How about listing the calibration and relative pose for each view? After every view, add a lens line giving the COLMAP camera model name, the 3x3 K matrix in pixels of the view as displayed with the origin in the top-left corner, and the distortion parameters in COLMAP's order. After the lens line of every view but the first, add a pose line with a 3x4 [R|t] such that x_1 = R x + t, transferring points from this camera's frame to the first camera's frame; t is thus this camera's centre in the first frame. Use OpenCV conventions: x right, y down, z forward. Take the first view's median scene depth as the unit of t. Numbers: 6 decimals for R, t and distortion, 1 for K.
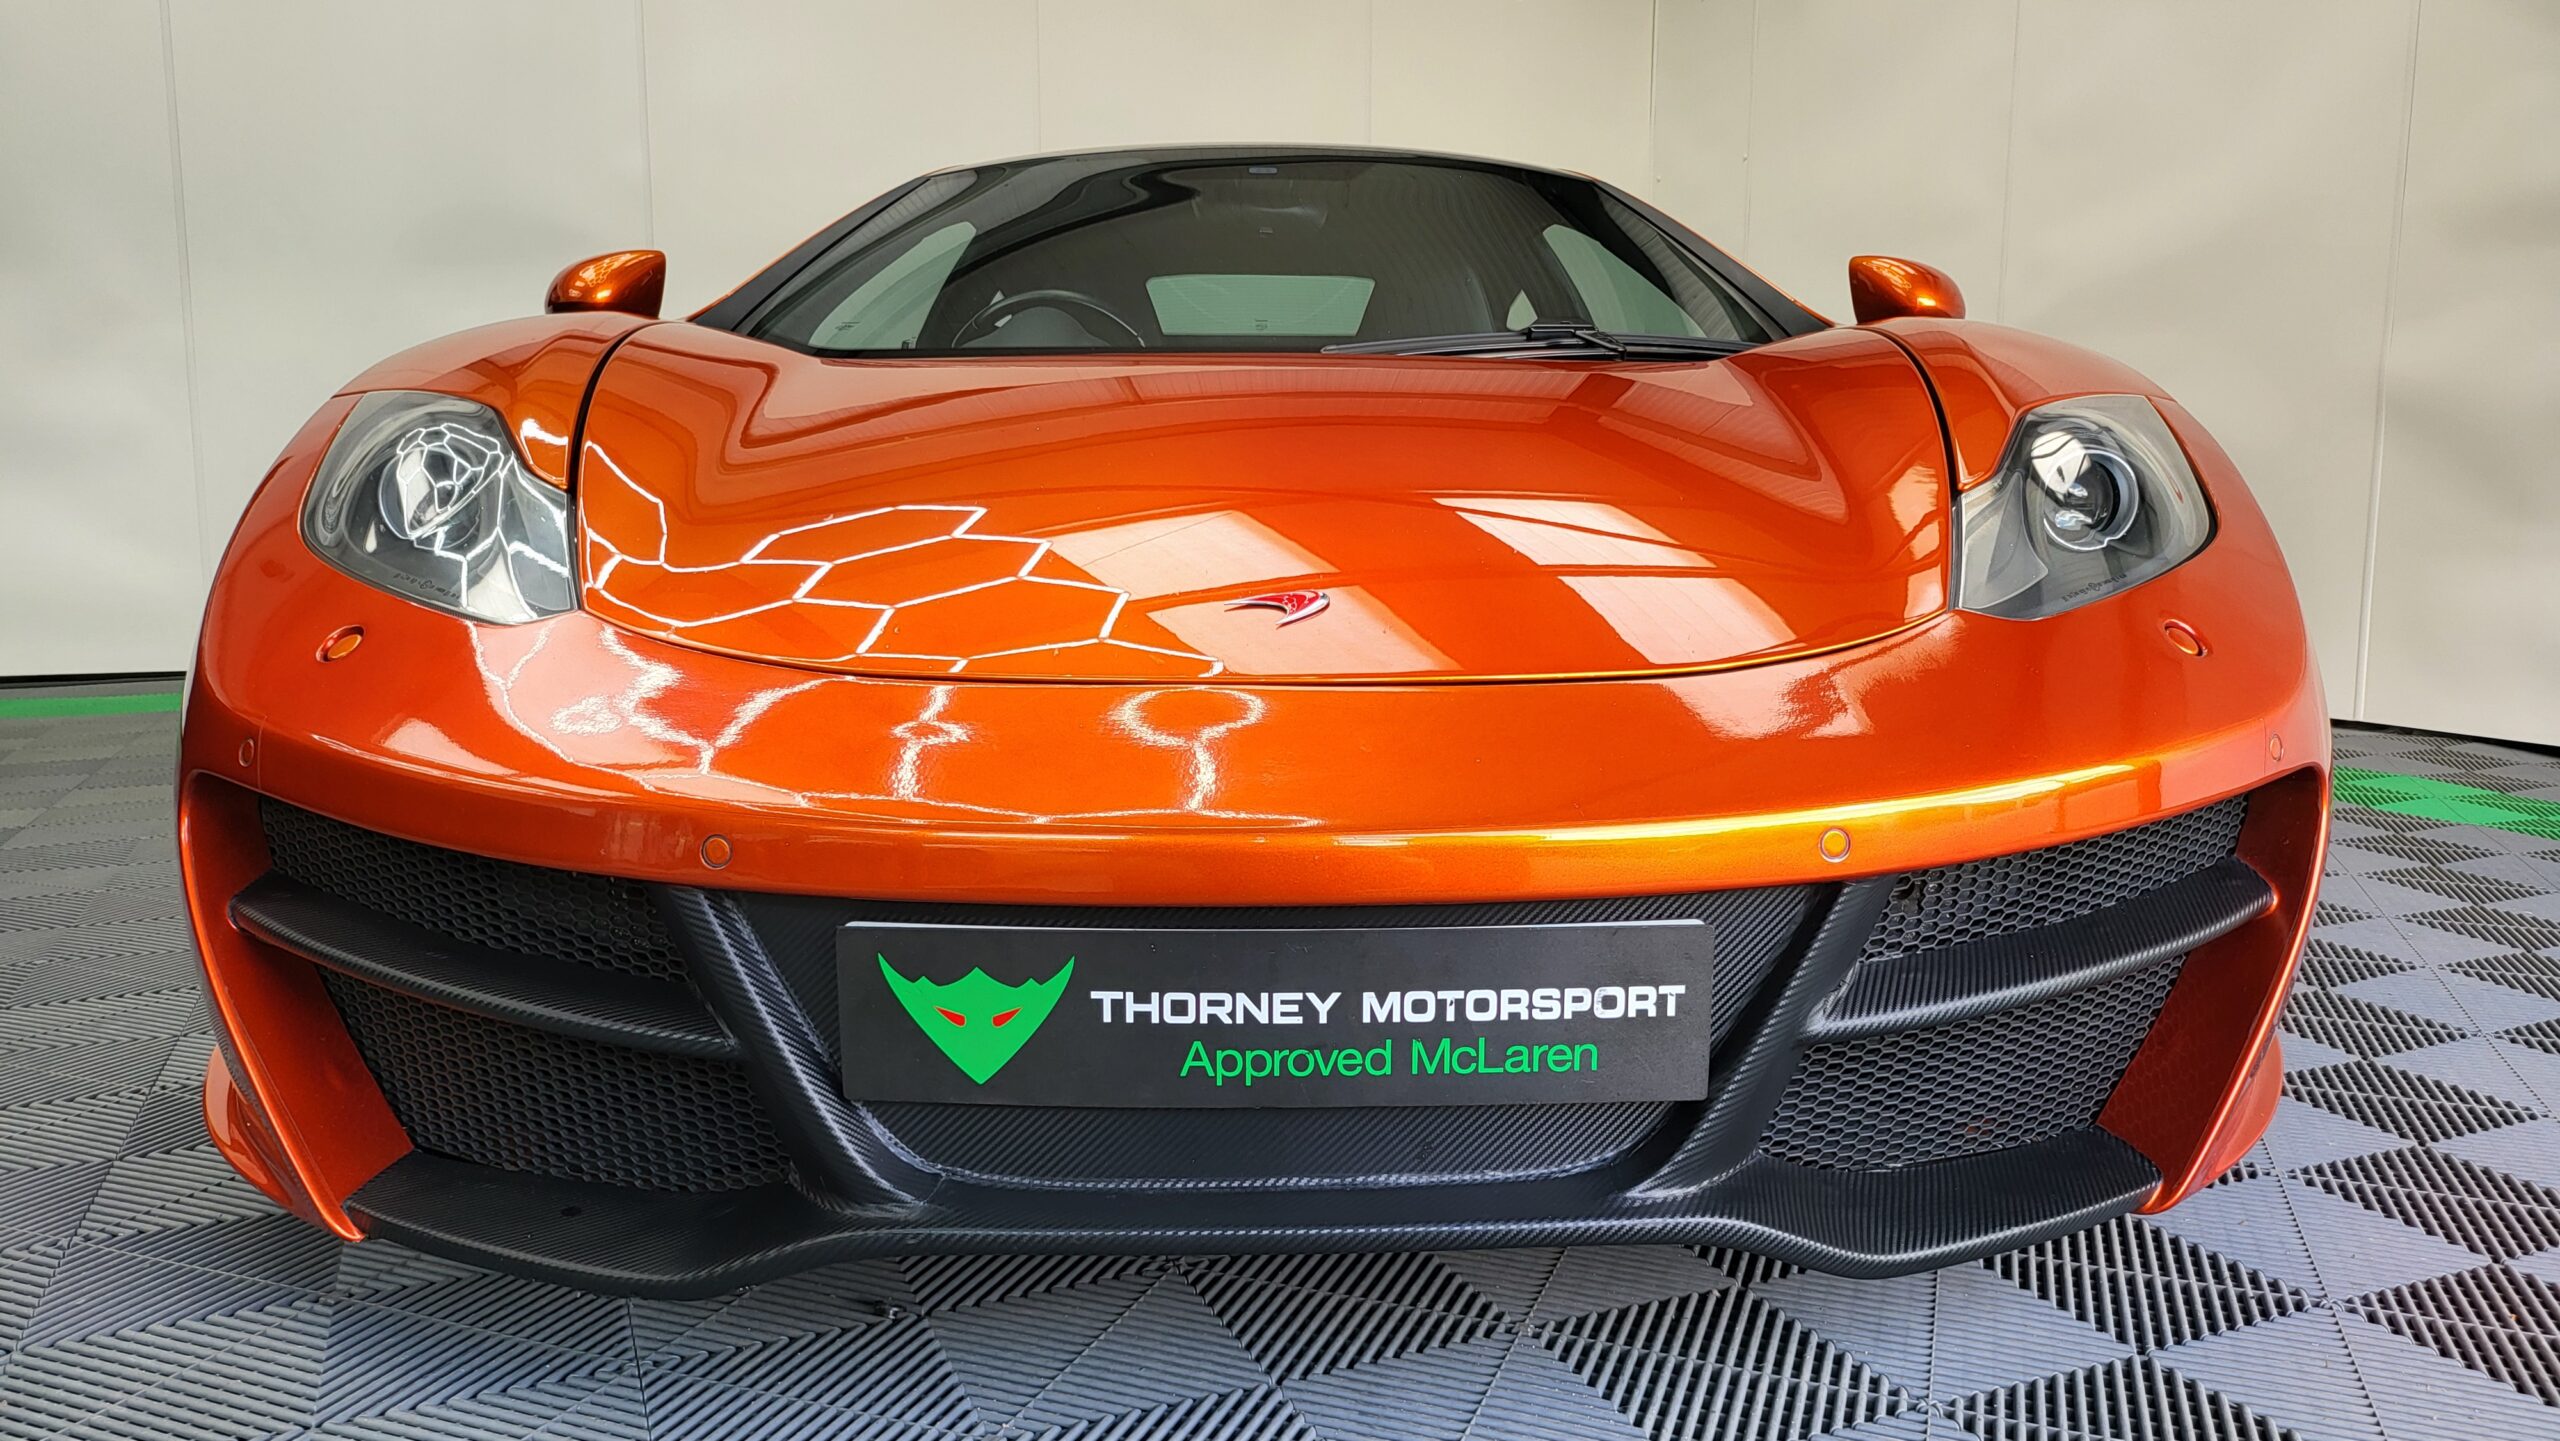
lens RADIAL K [[1829.1, 0, 1293.0], [0, 1829.1, 713.3], [0, 0, 1]] dist [0.038939, -0.003227]
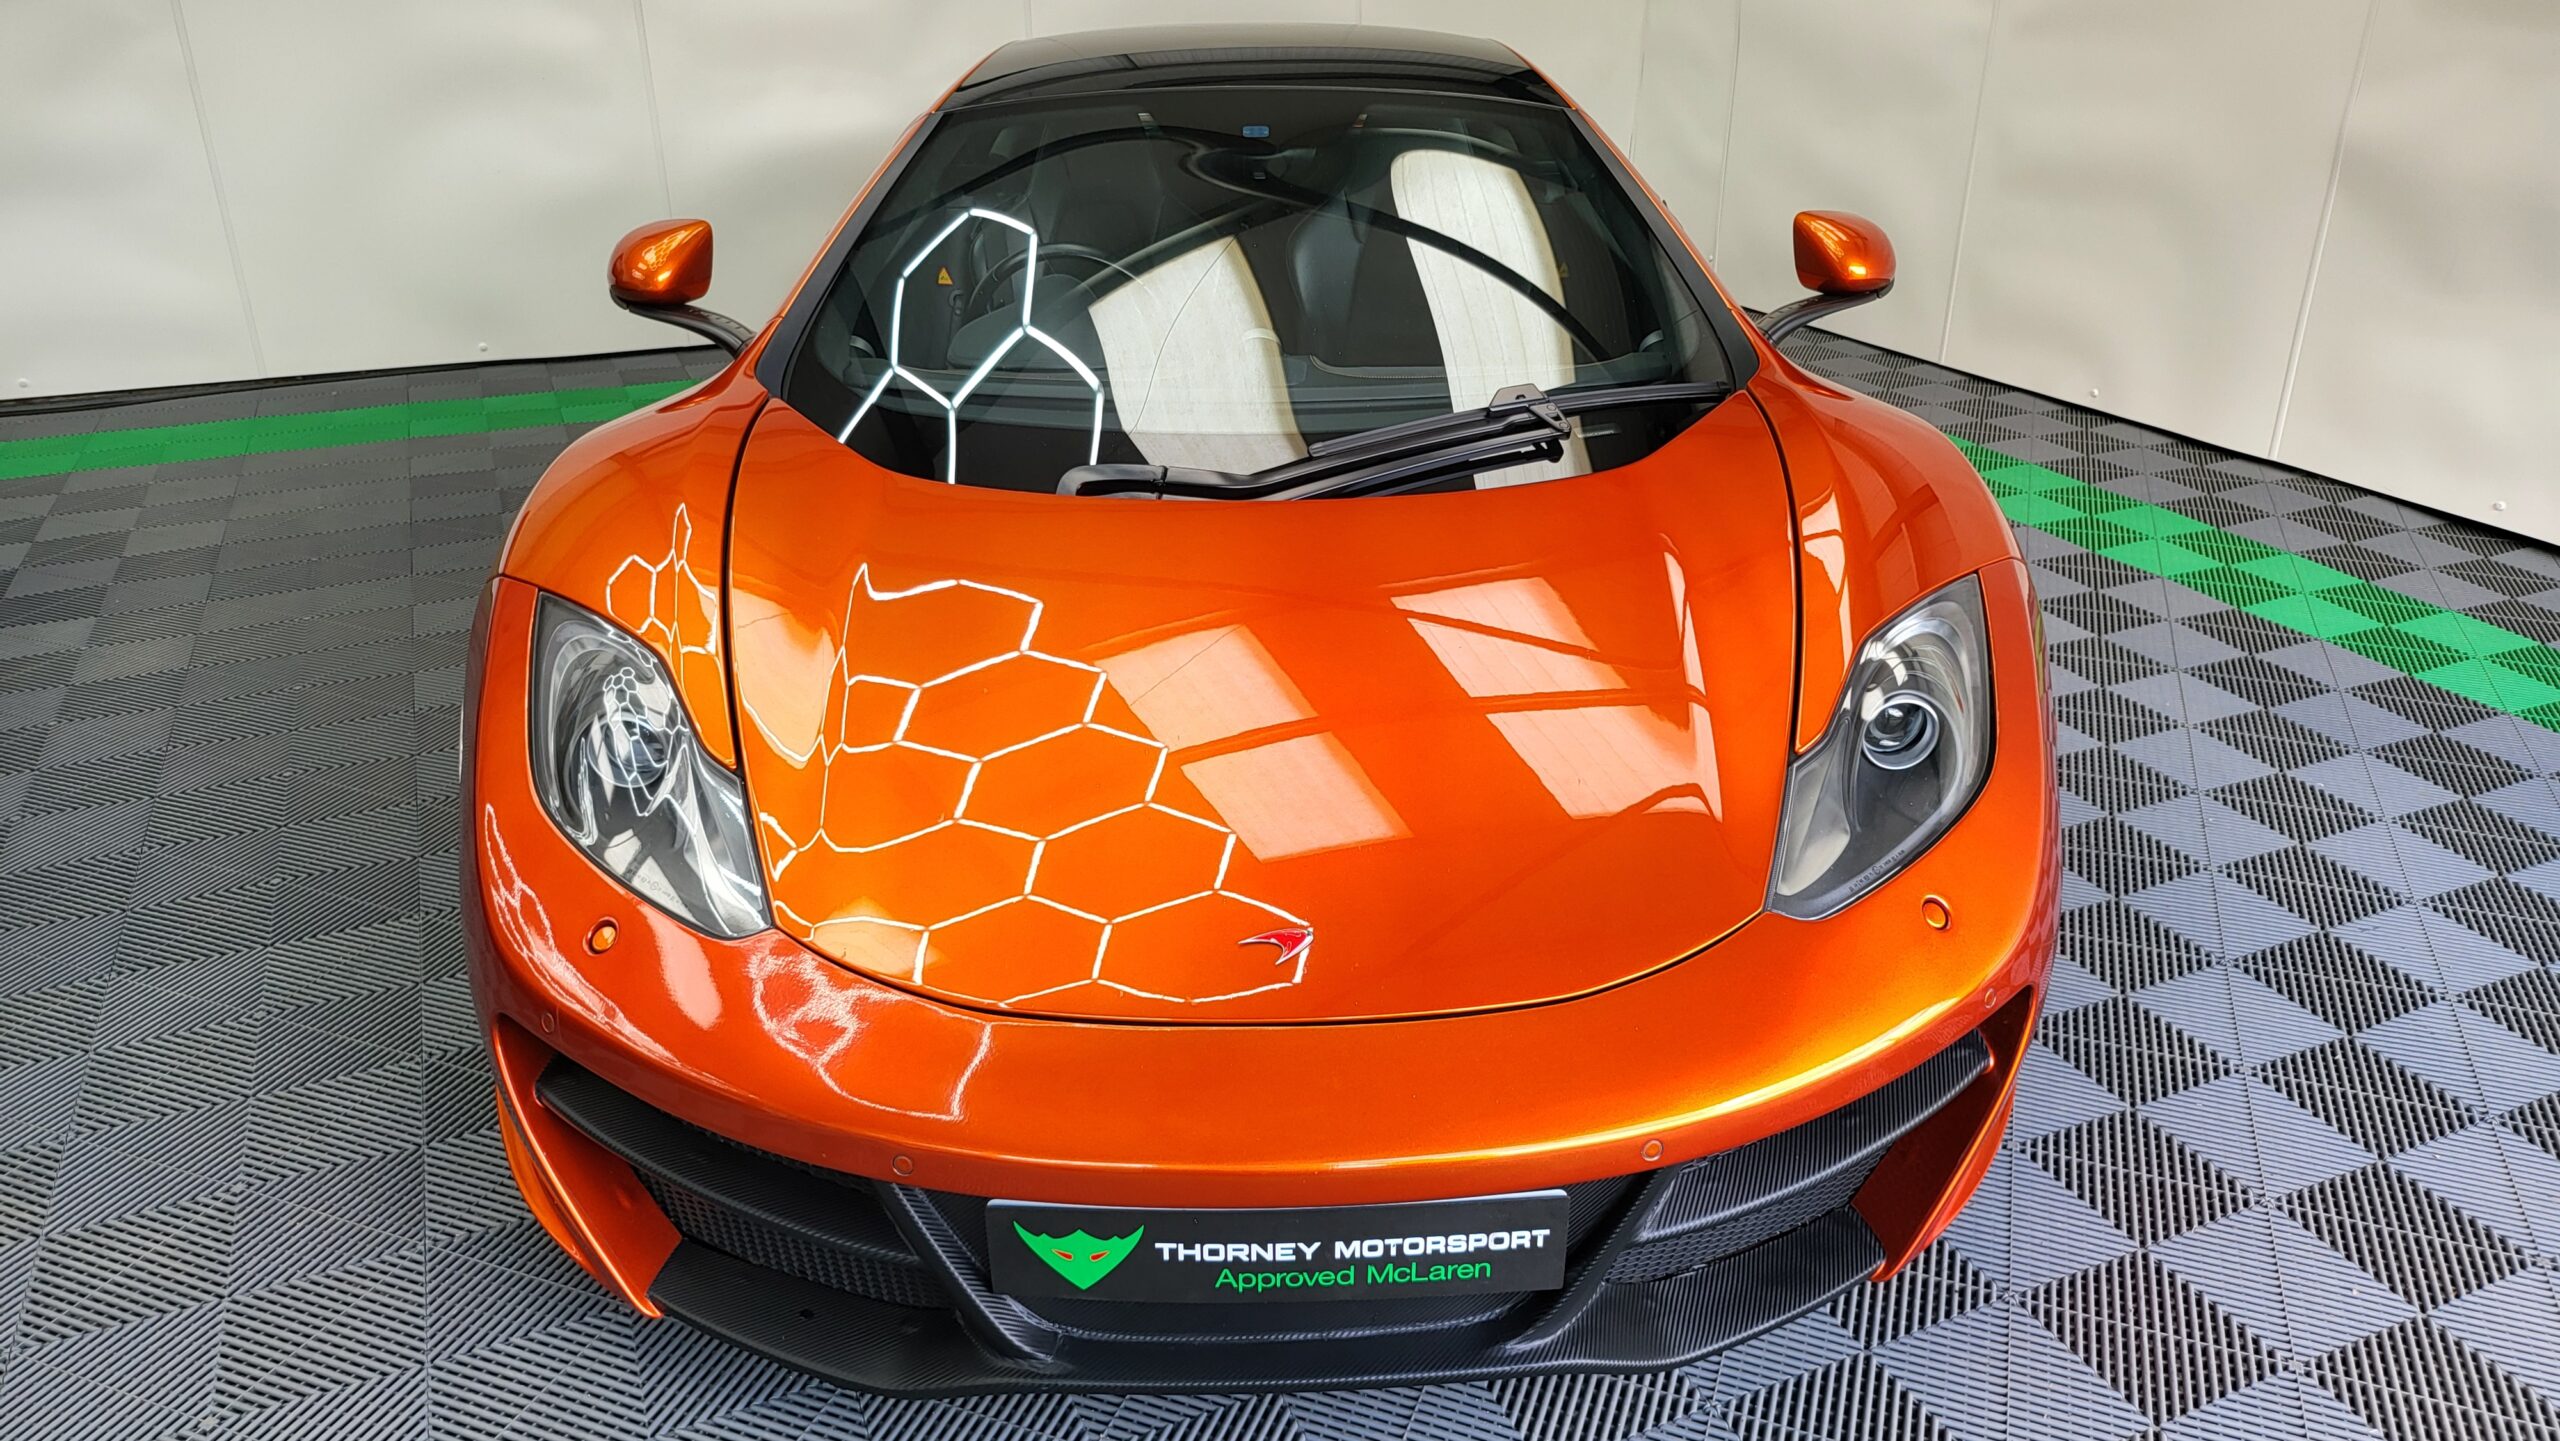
lens RADIAL K [[1829.1, 0, 1293.0], [0, 1829.1, 713.3], [0, 0, 1]] dist [0.038939, -0.003227]
pose [[0.999985, -0.005415, -0.000161, 0.005845], [0.005226, 0.956377, 0.292089, -0.701240], [-0.001427, -0.292085, 0.956391, -0.317717]]
